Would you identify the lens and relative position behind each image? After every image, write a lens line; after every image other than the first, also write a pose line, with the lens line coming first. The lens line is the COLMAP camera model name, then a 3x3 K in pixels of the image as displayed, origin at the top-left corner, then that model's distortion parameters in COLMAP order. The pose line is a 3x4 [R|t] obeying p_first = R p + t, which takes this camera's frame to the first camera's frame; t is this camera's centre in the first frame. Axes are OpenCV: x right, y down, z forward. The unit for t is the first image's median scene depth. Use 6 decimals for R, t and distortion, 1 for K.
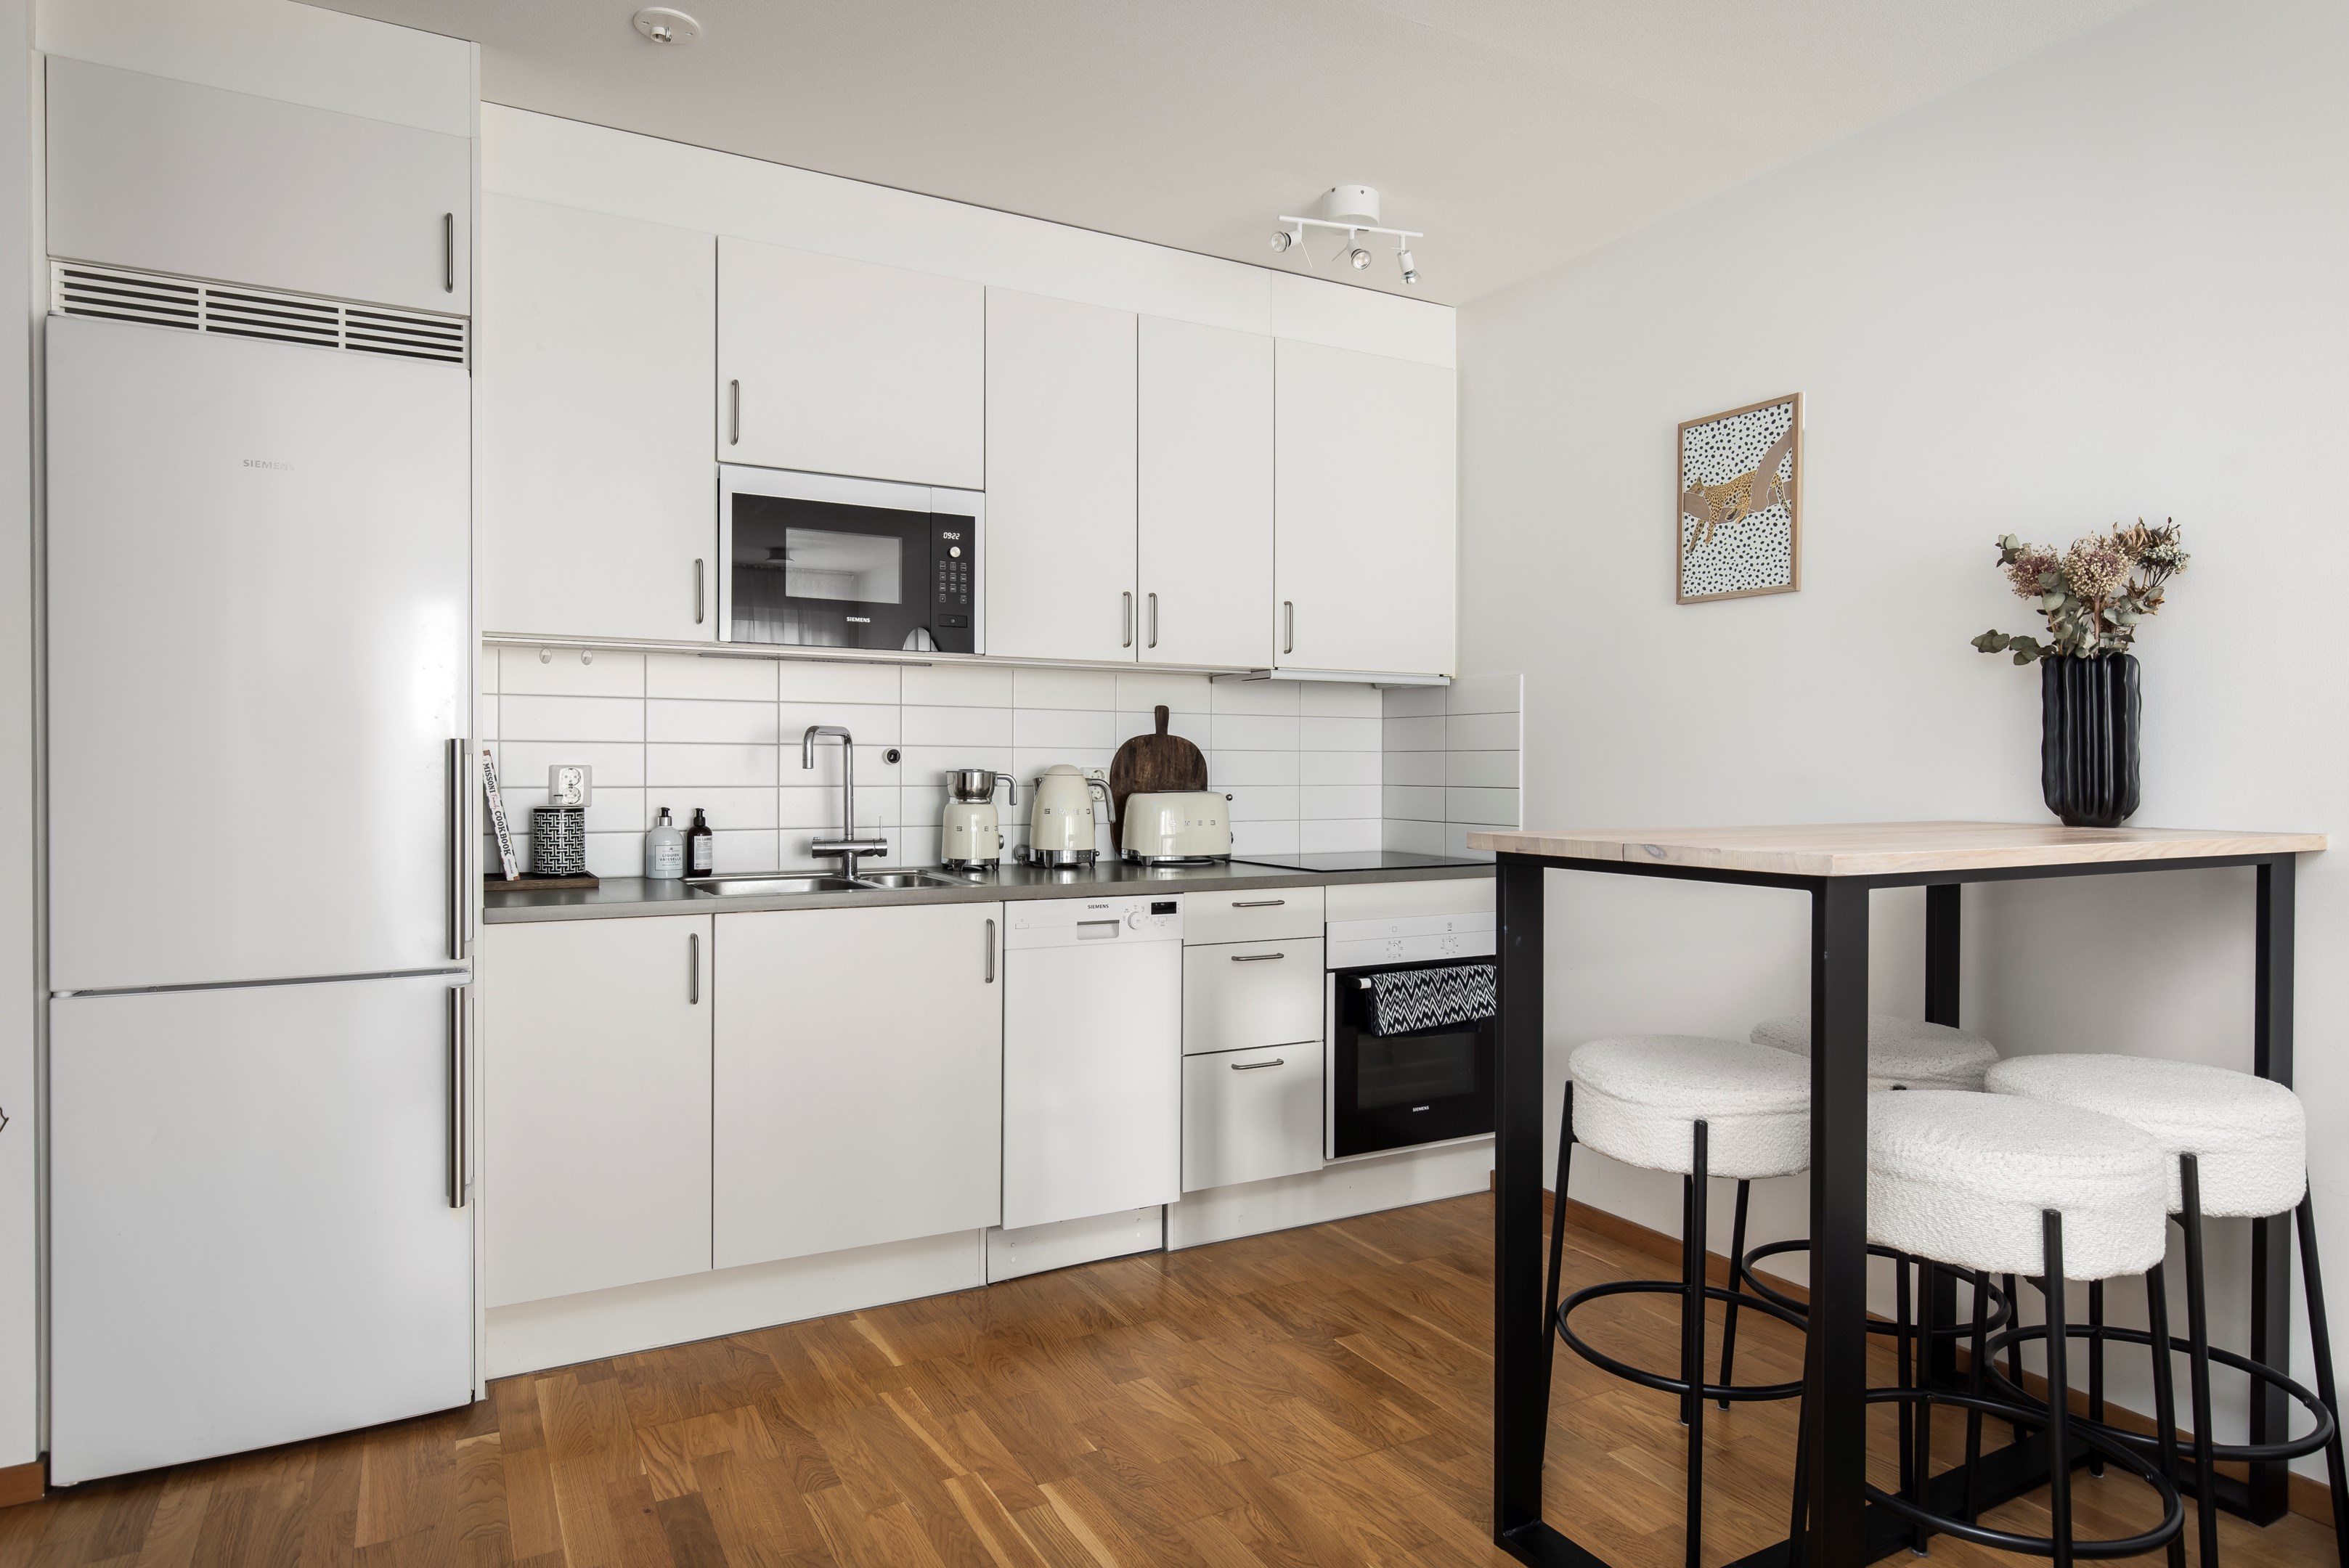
lens RADIAL K [[1369.3, 0, 1174.5], [0, 1369.3, 784.0], [0, 0, 1]] dist [0.001039, -0.000265]
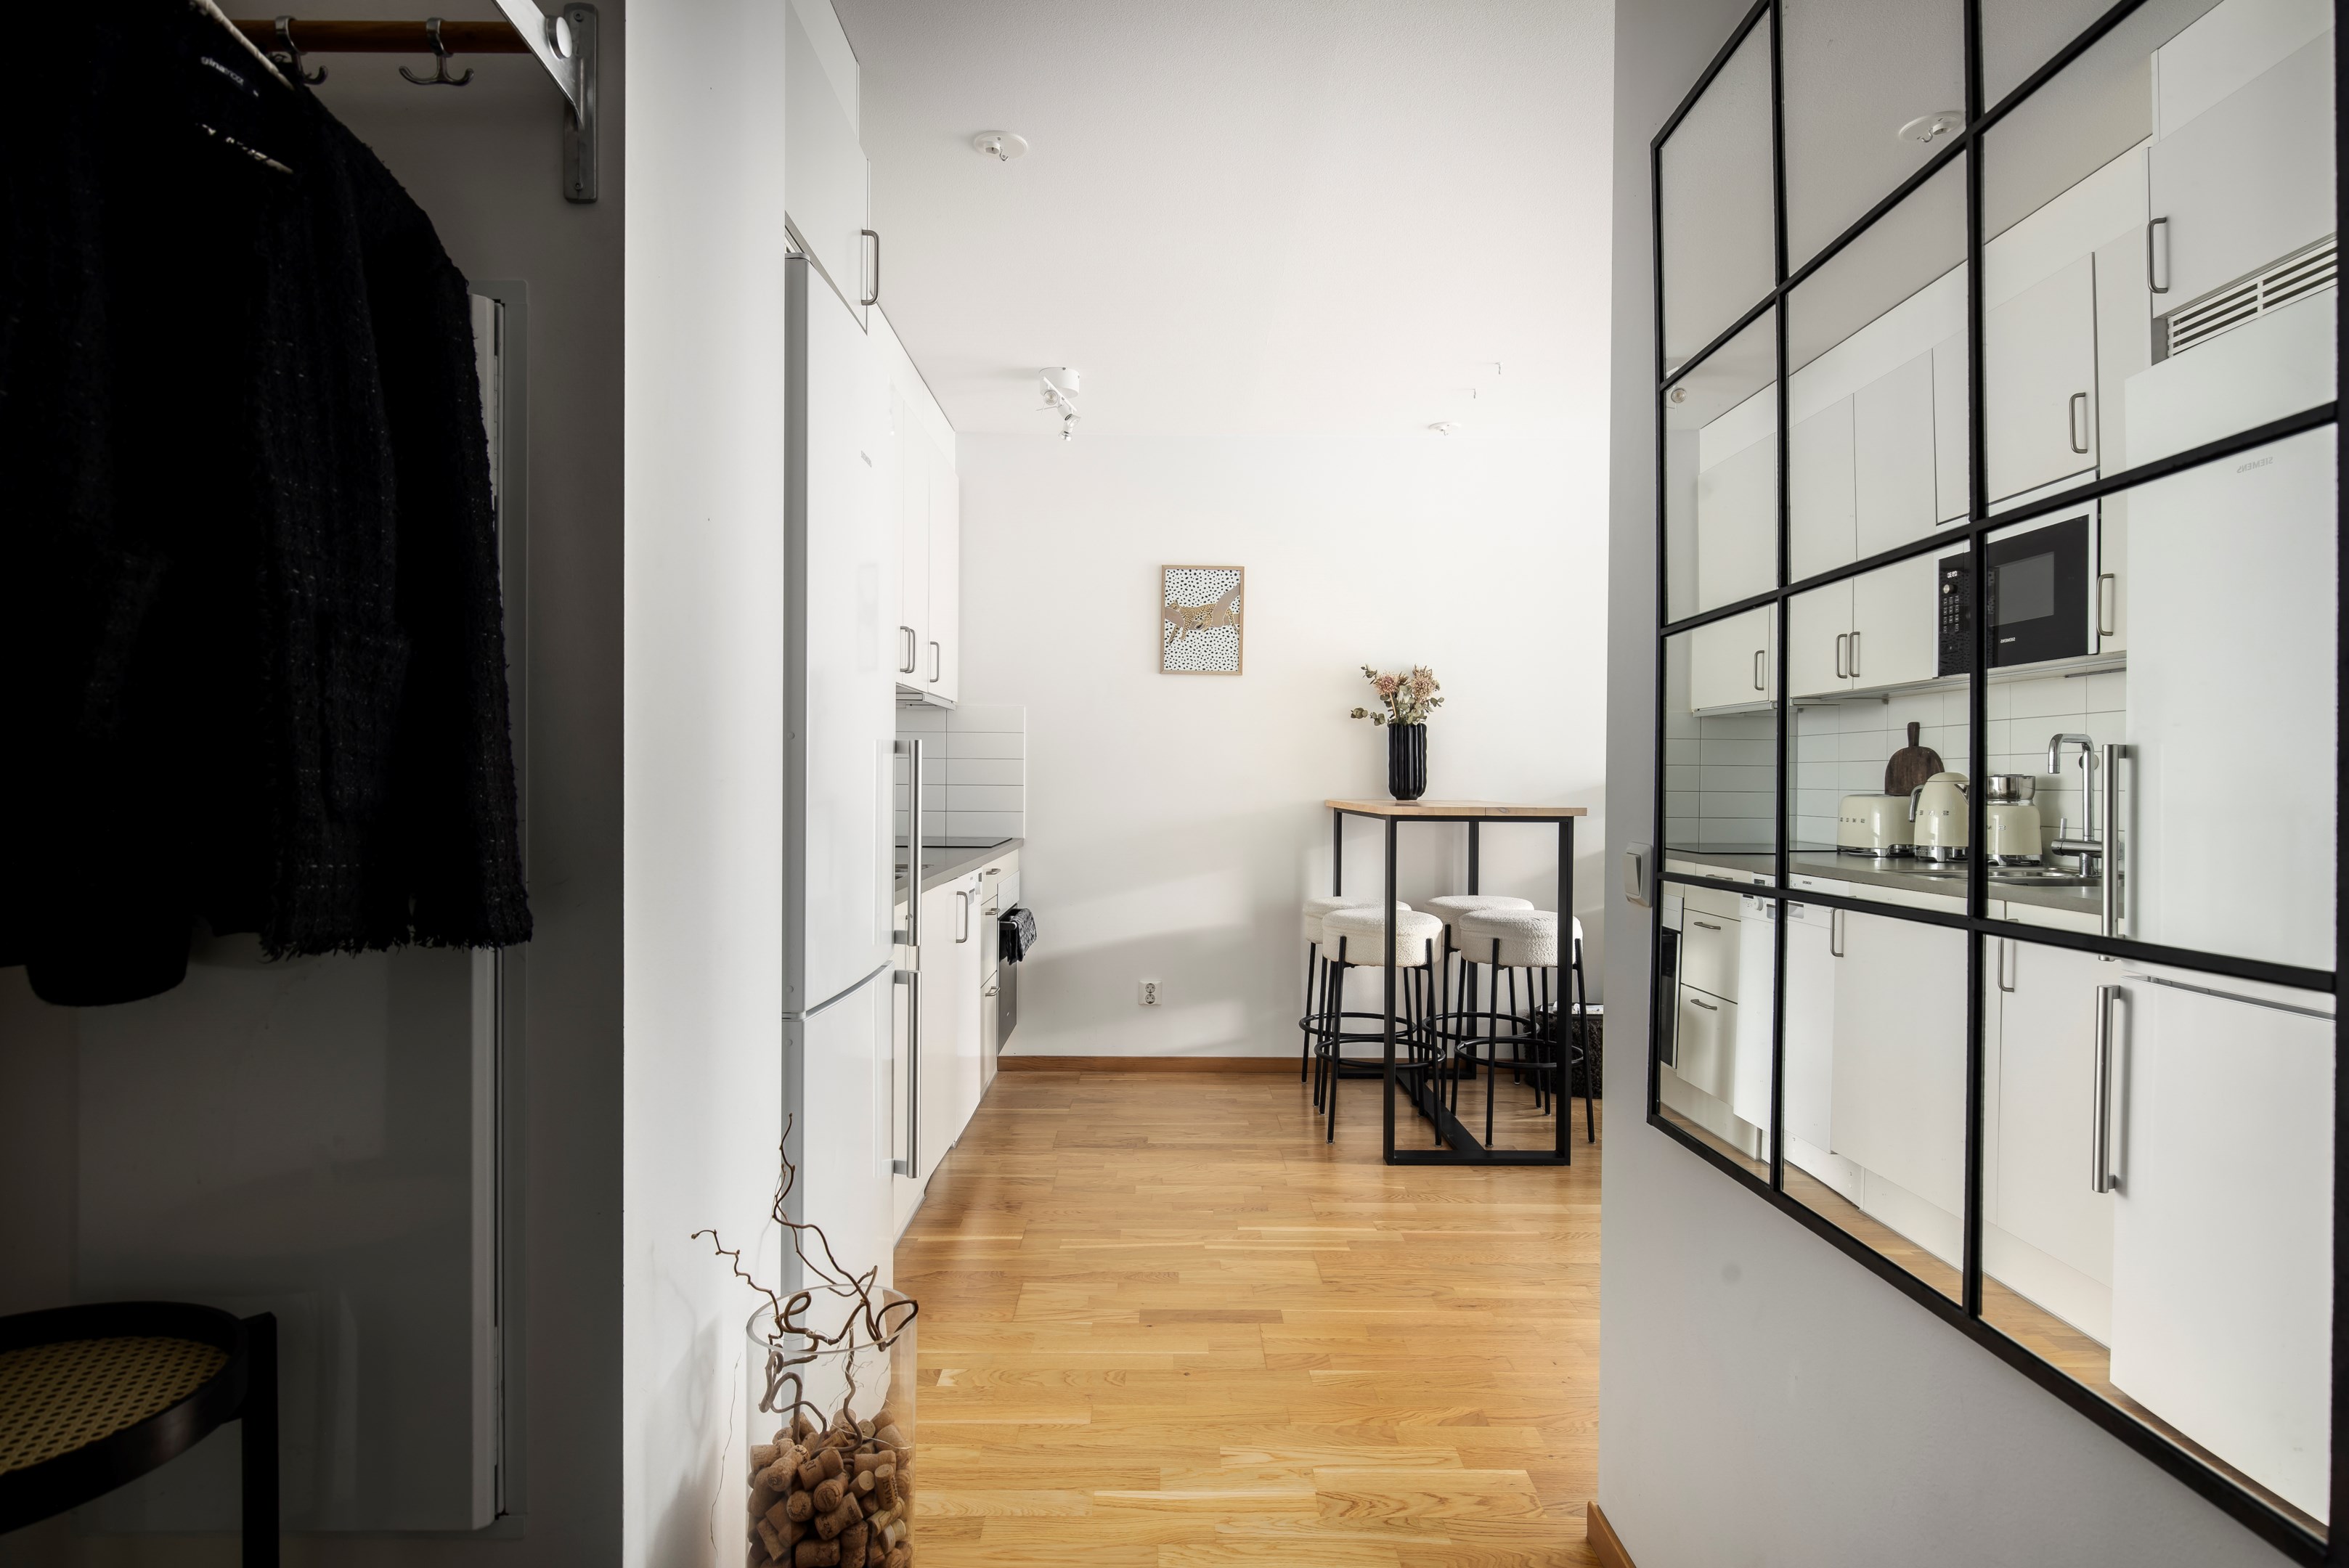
lens RADIAL K [[1232.4, 0, 1164.4], [0, 1232.4, 792.3], [0, 0, 1]] dist [-0.002857, -0.000603]
pose [[0.486973, -0.006015, 0.873396, -0.950261], [0.000519, 0.999978, 0.006598, 0.002984], [-0.873417, -0.002760, 0.486965, 0.272533]]
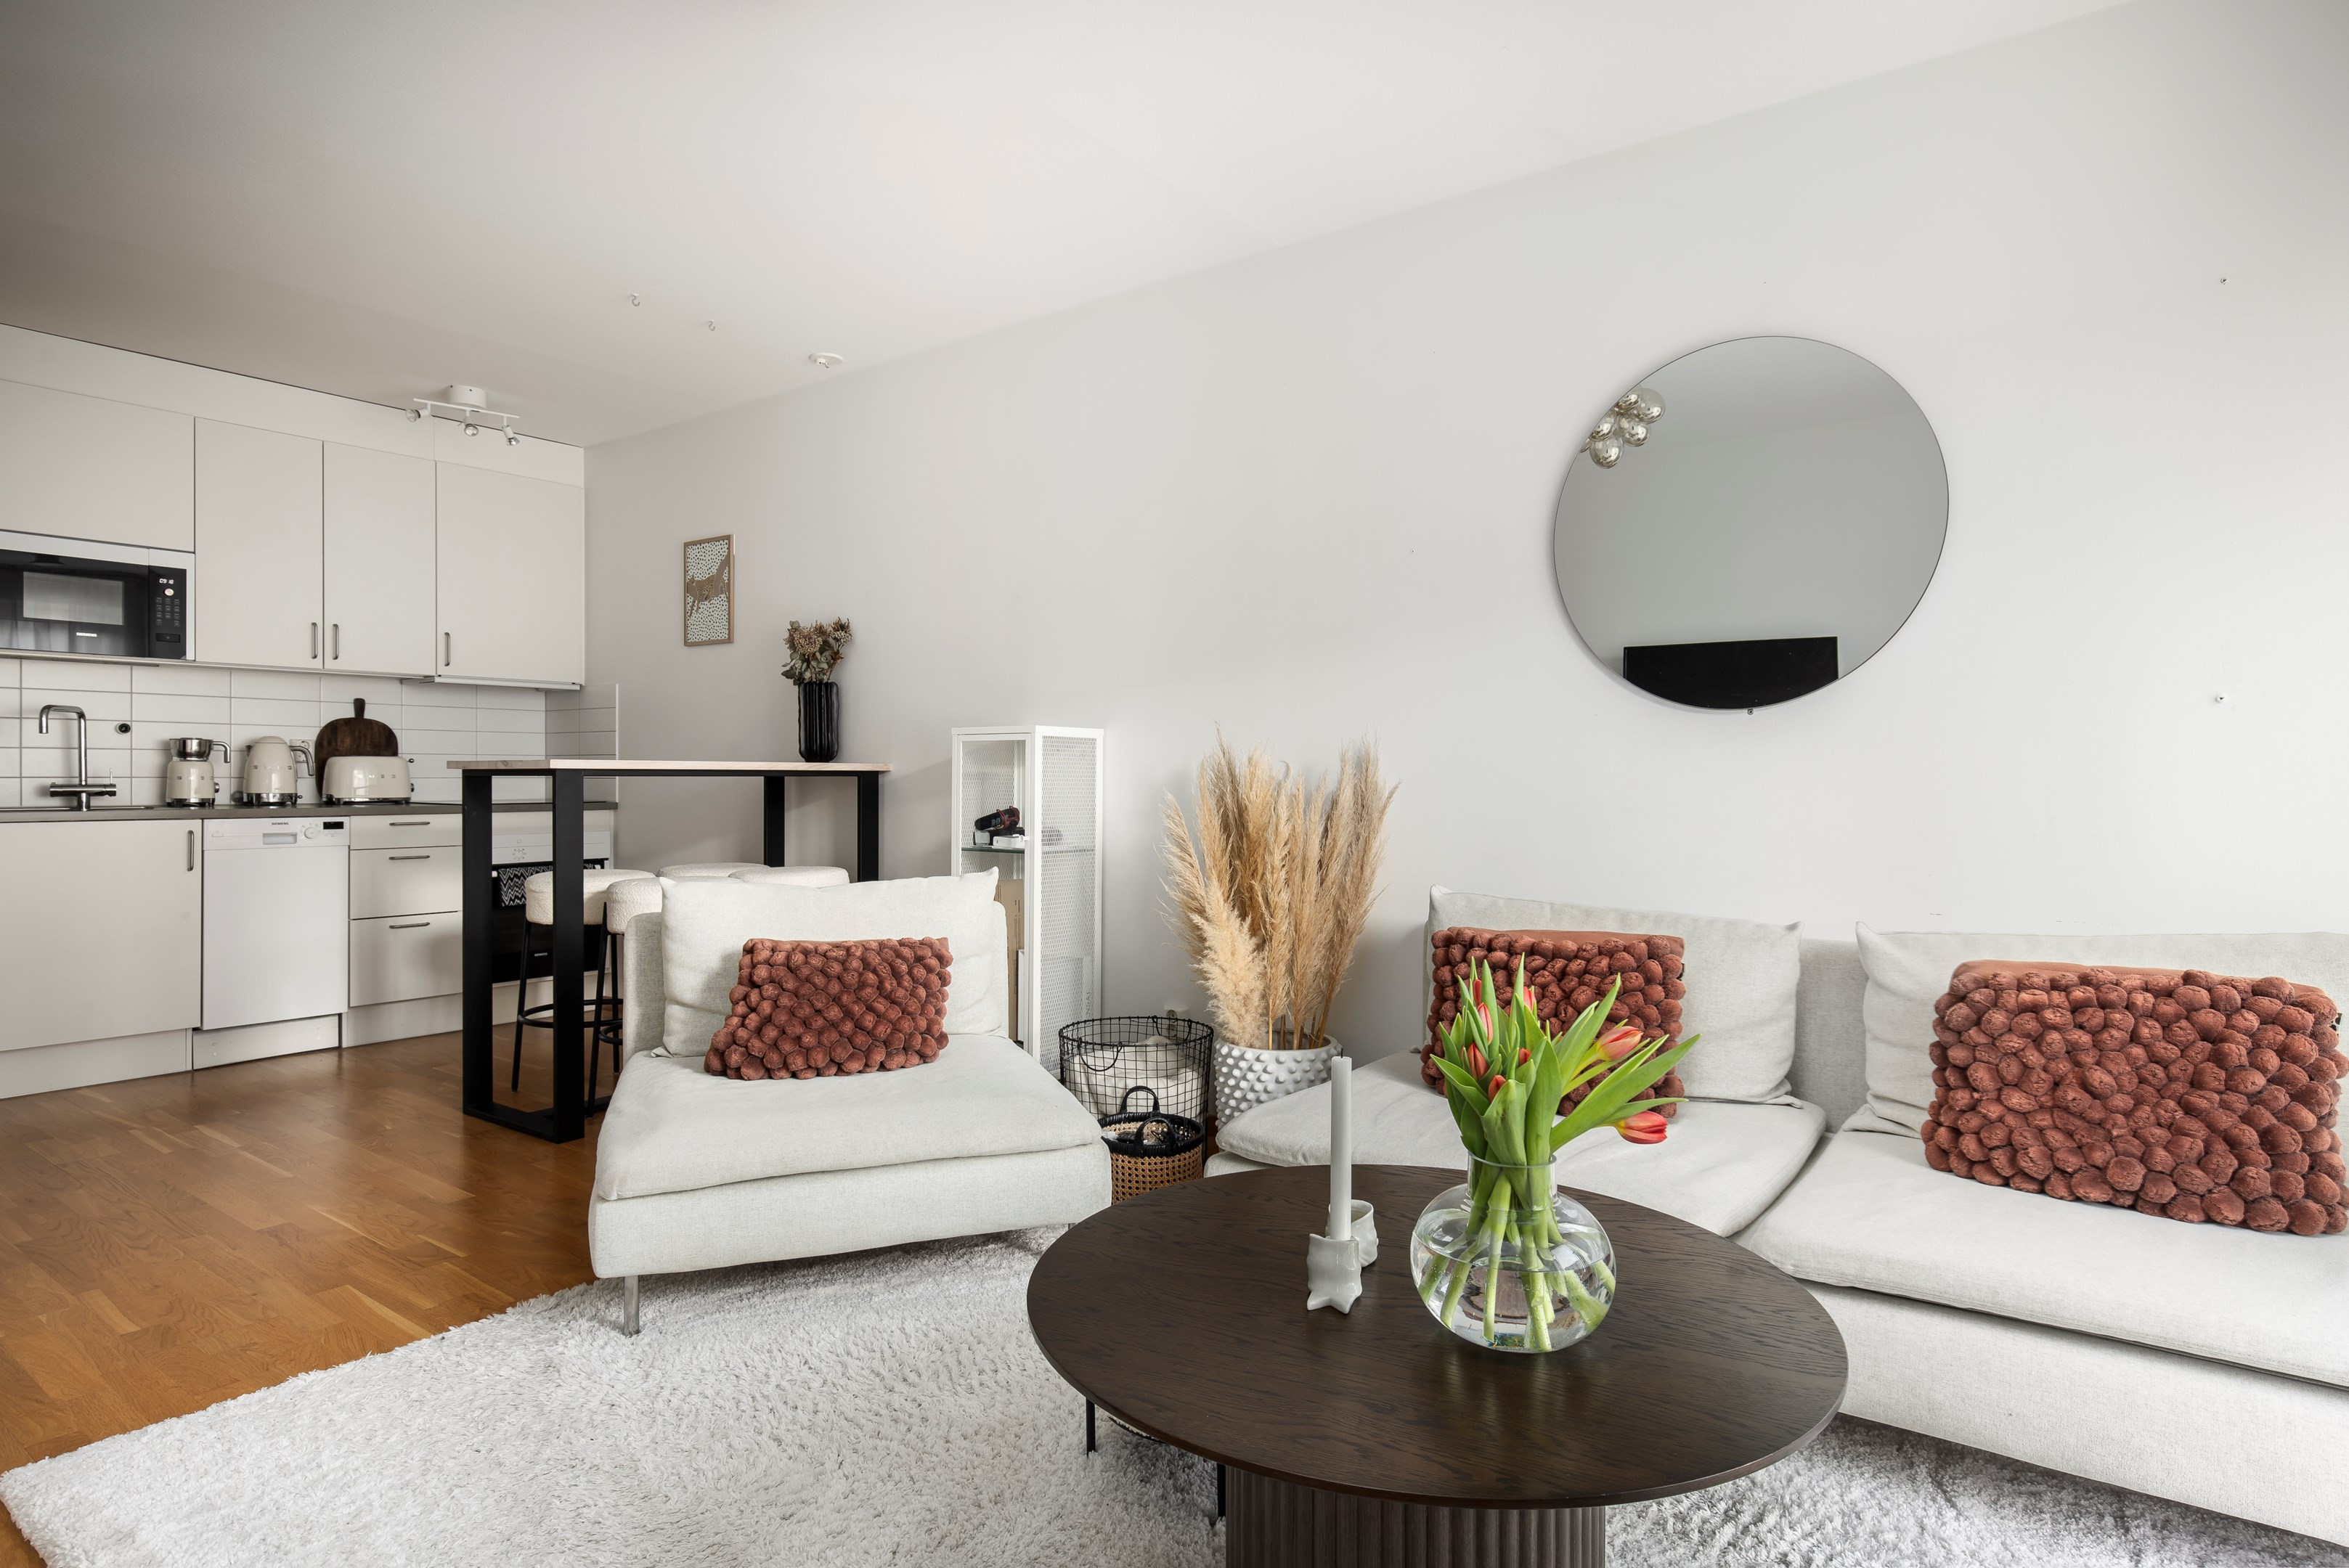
lens RADIAL K [[1256.9, 0, 1174.1], [0, 1256.9, 777.1], [0, 0, 1]] dist [-0.002440, -0.000101]
pose [[0.910615, -0.002641, 0.413247, 0.277669], [0.005919, 0.999960, -0.006652, 0.050390], [-0.413213, 0.008503, 0.910595, -0.719707]]
